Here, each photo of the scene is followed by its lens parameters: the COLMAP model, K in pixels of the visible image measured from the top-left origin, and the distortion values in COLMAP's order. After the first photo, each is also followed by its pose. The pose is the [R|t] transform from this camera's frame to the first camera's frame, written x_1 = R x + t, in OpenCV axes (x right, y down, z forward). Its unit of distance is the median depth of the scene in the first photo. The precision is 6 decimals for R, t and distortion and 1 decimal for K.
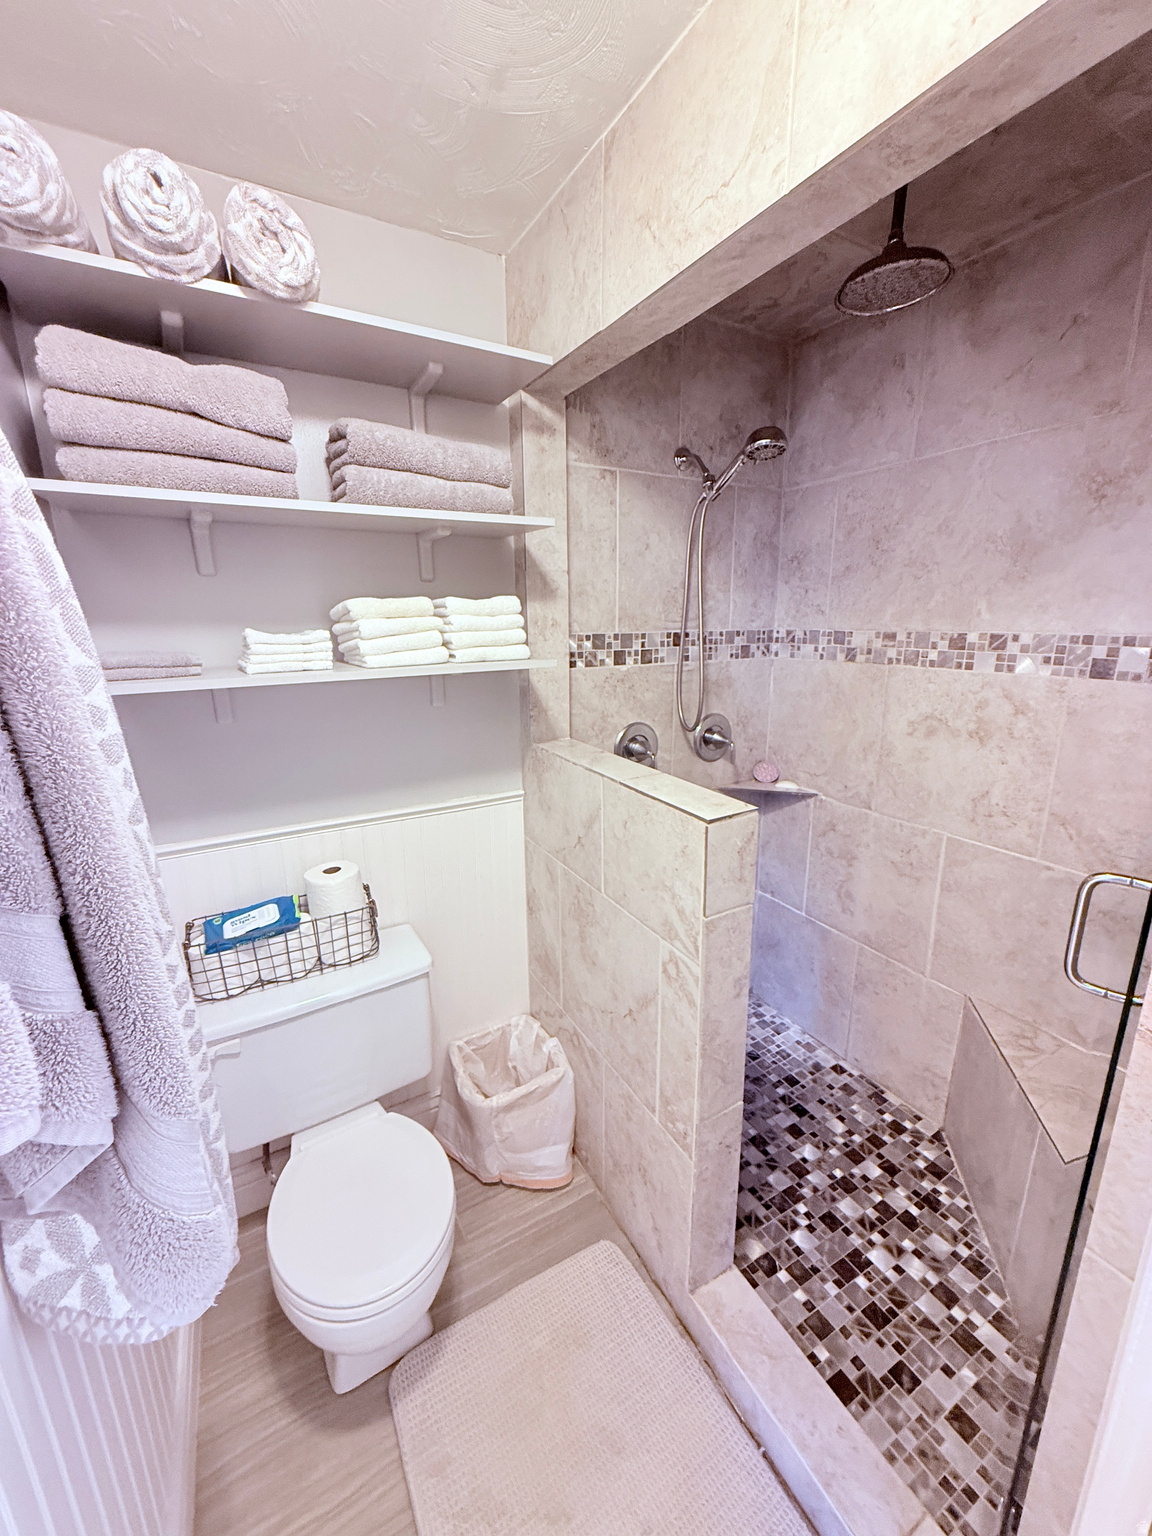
lens RADIAL K [[612.0, 0, 580.3], [0, 612.0, 761.8], [0, 0, 1]] dist [0.000024, 0.000206]
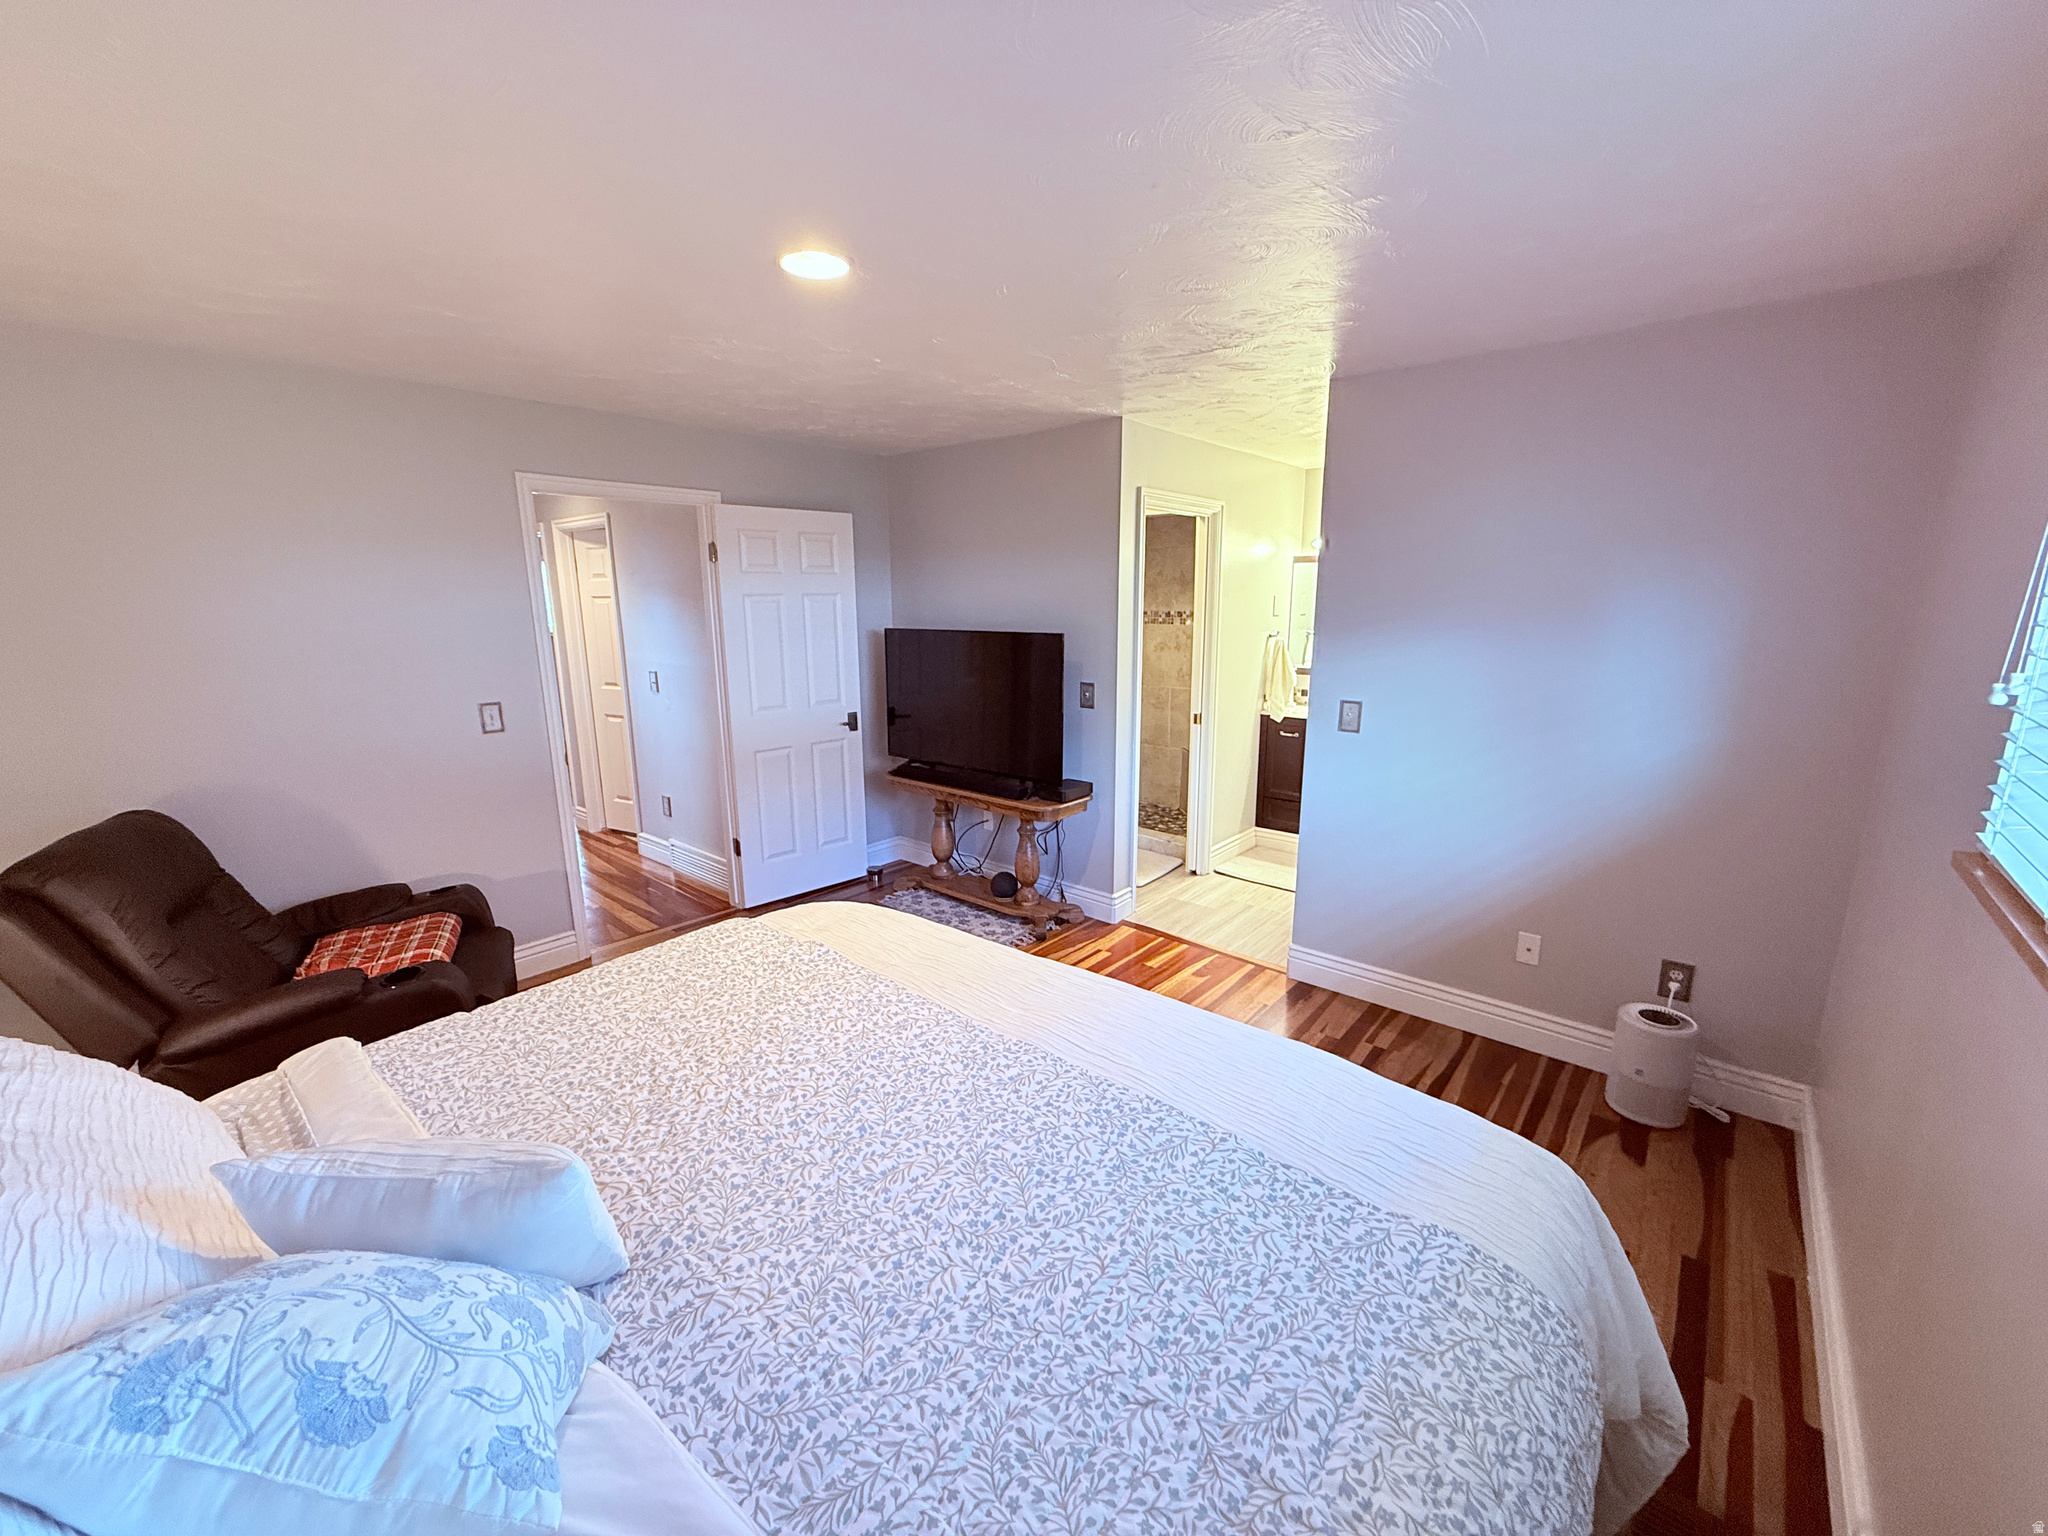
lens RADIAL K [[816.0, 0, 1023.3], [0, 816.0, 773.5], [0, 0, 1]] dist [0.000024, 0.000206]
pose [[0.939597, -0.068377, 0.335384, -1.250343], [0.079164, 0.996688, -0.018582, 0.523396], [-0.333003, 0.044010, 0.941898, -2.166927]]
